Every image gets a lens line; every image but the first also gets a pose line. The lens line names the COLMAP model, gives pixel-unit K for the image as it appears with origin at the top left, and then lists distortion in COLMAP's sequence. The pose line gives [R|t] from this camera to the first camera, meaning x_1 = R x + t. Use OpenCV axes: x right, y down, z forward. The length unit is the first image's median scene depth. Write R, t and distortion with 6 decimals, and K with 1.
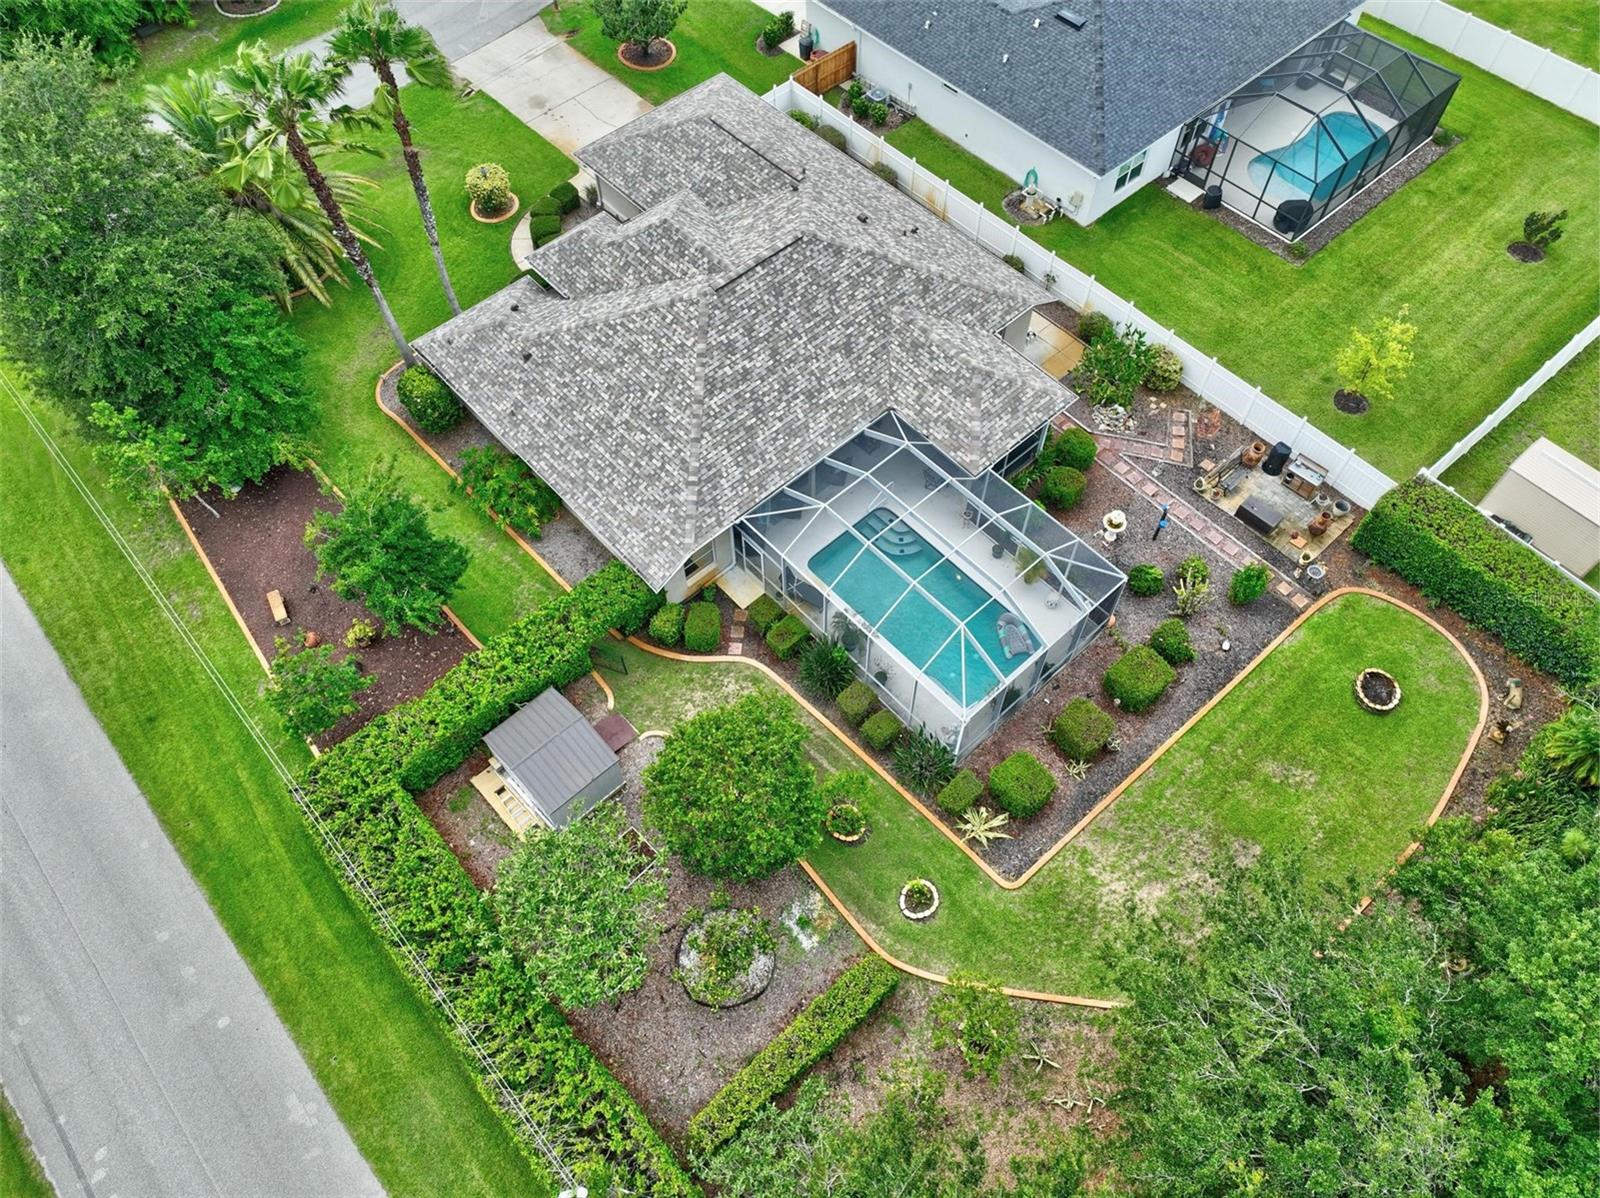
lens RADIAL K [[1132.3, 0, 799.1], [0, 1132.3, 598.6], [0, 0, 1]] dist [0.000764, 0.011735]
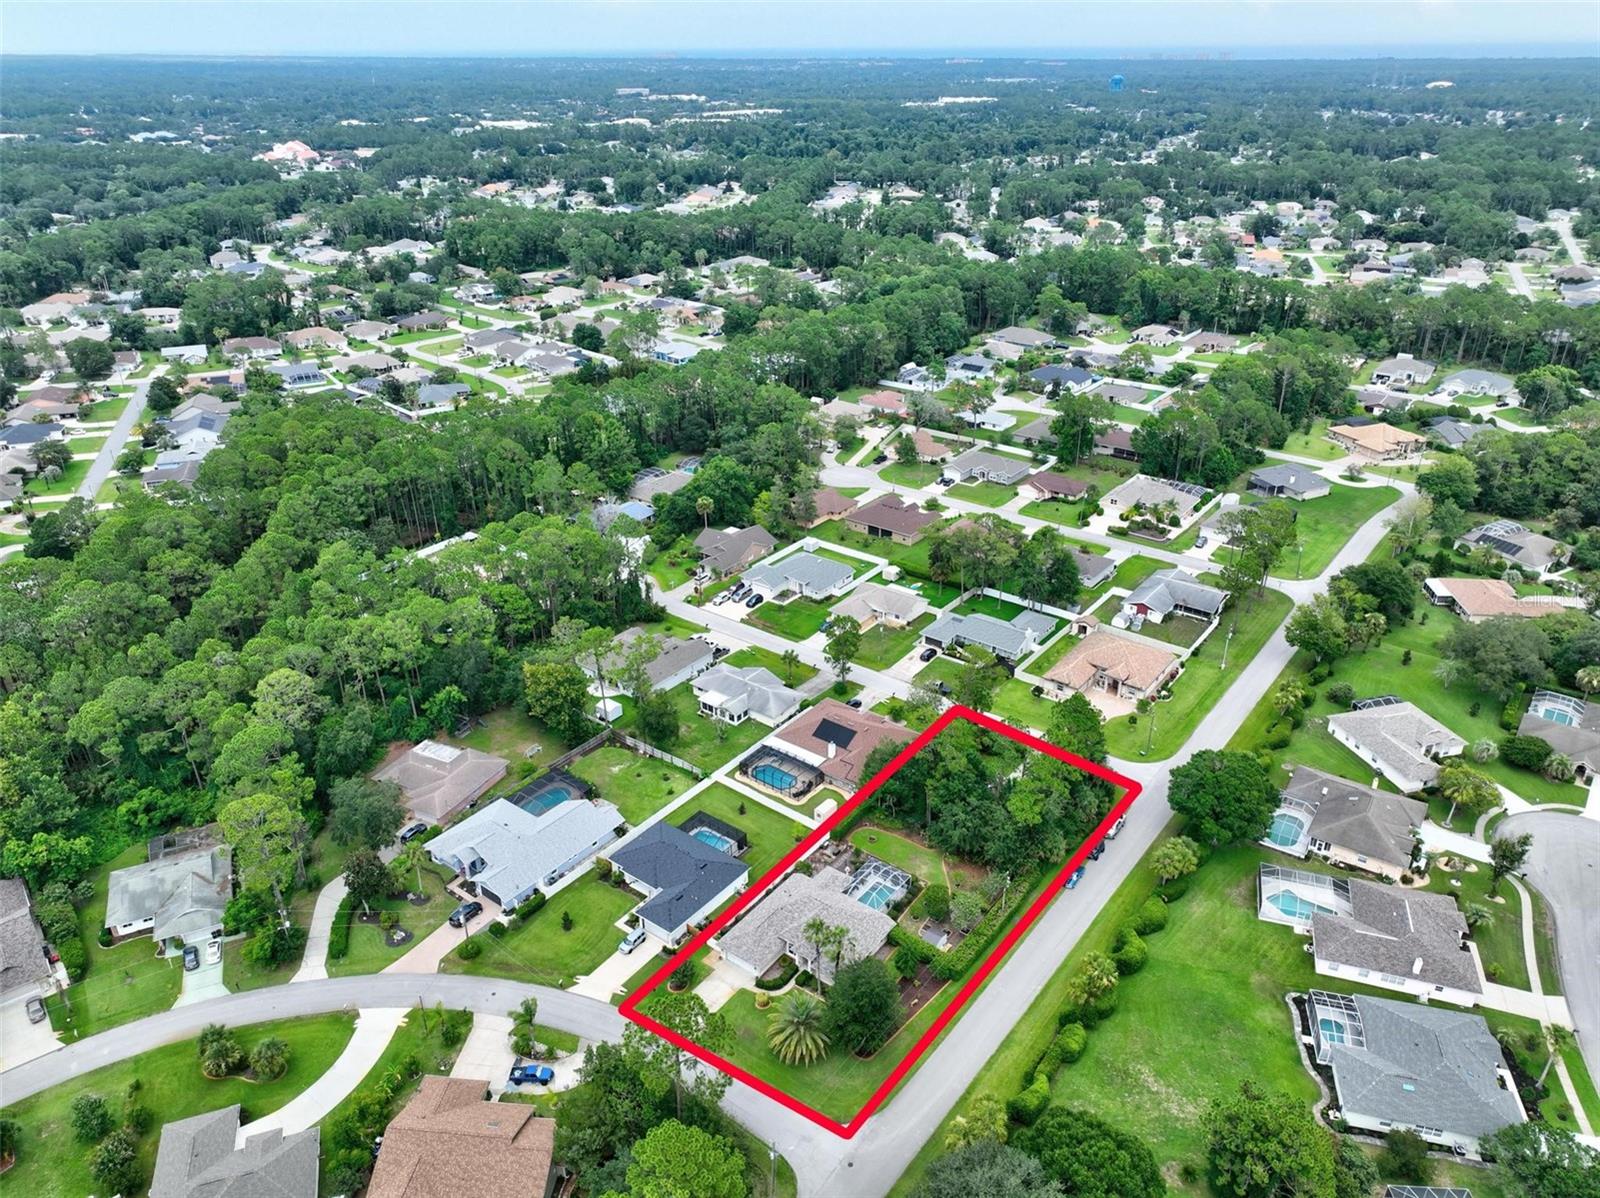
lens RADIAL K [[1112.8, 0, 801.8], [0, 1112.8, 624.4], [0, 0, 1]] dist [0.006872, 0.002034]
pose [[-0.196039, -0.447122, 0.872726, -3.276812], [0.832471, 0.394462, 0.389090, -2.436967], [-0.518228, 0.802796, 0.294886, -1.086014]]
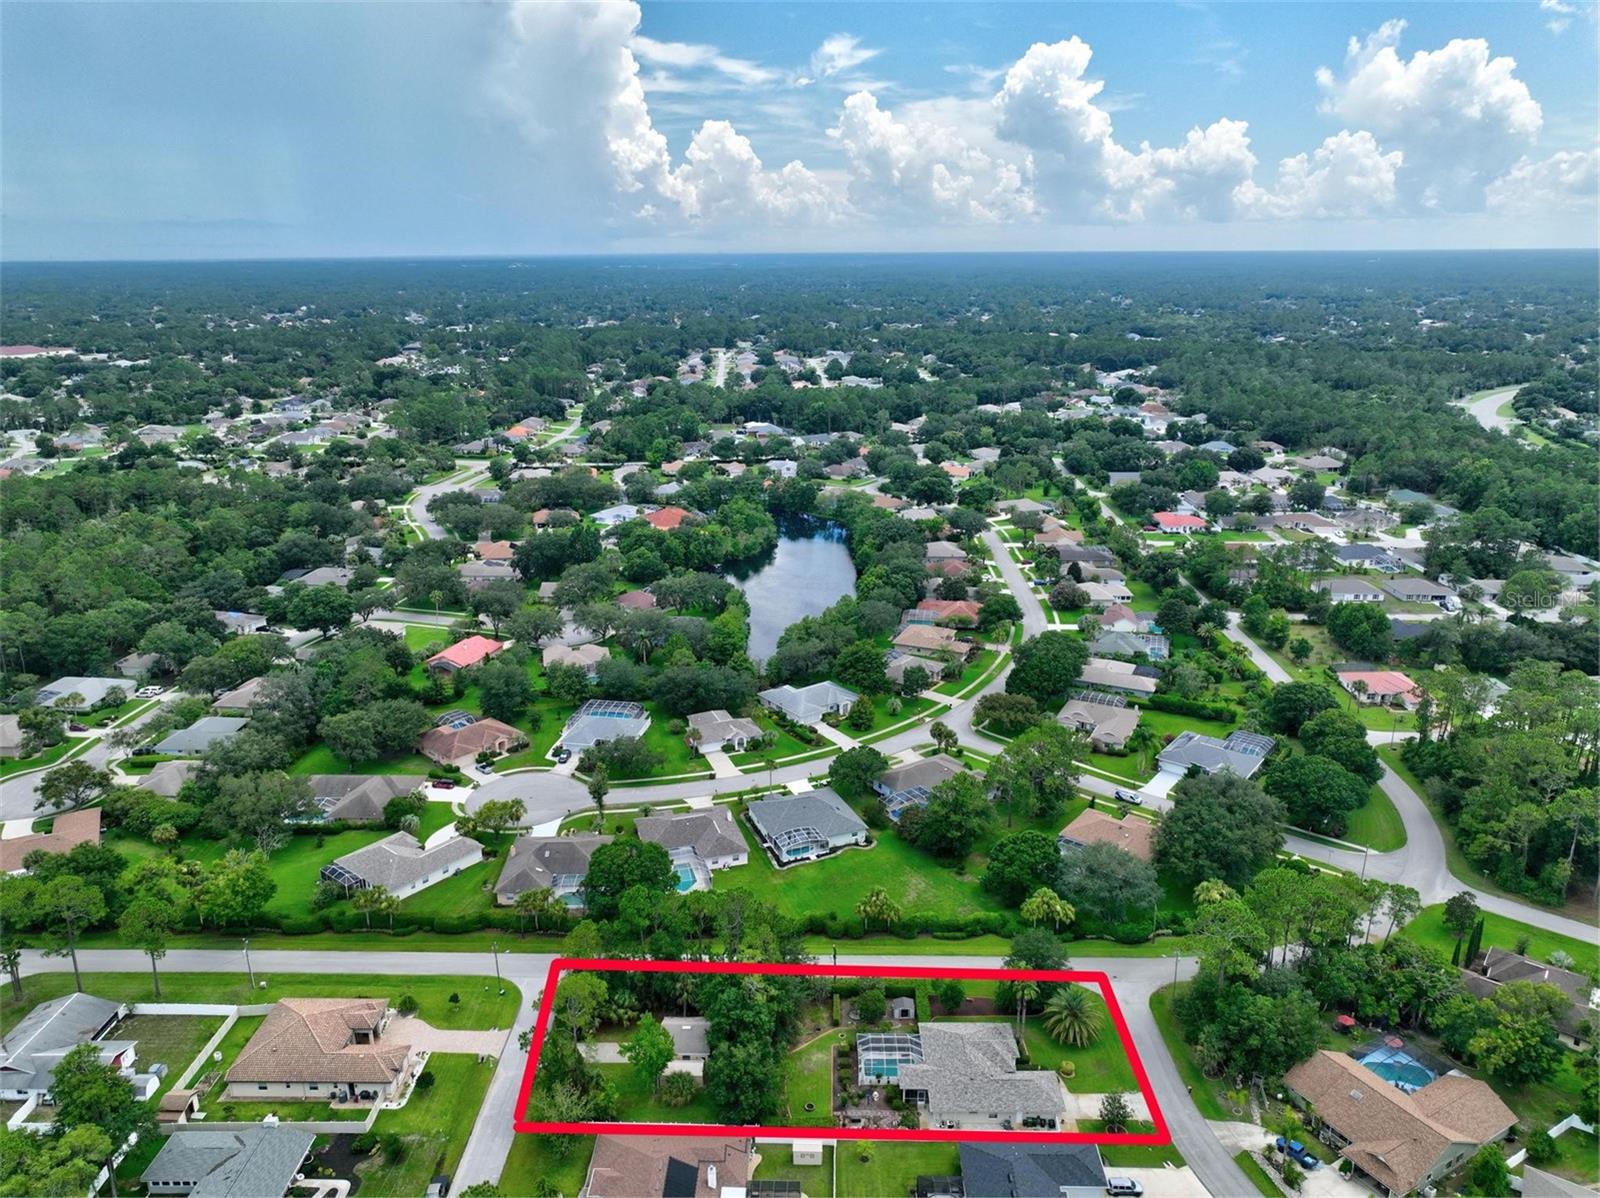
lens RADIAL K [[1123.5, 0, 800.4], [0, 1123.5, 604.4], [0, 0, 1]] dist [0.001105, 0.016169]
pose [[-0.678233, 0.234320, -0.696487, 3.017283], [-0.615942, 0.335633, 0.712717, -3.566576], [0.400768, 0.912384, -0.083310, -0.453547]]
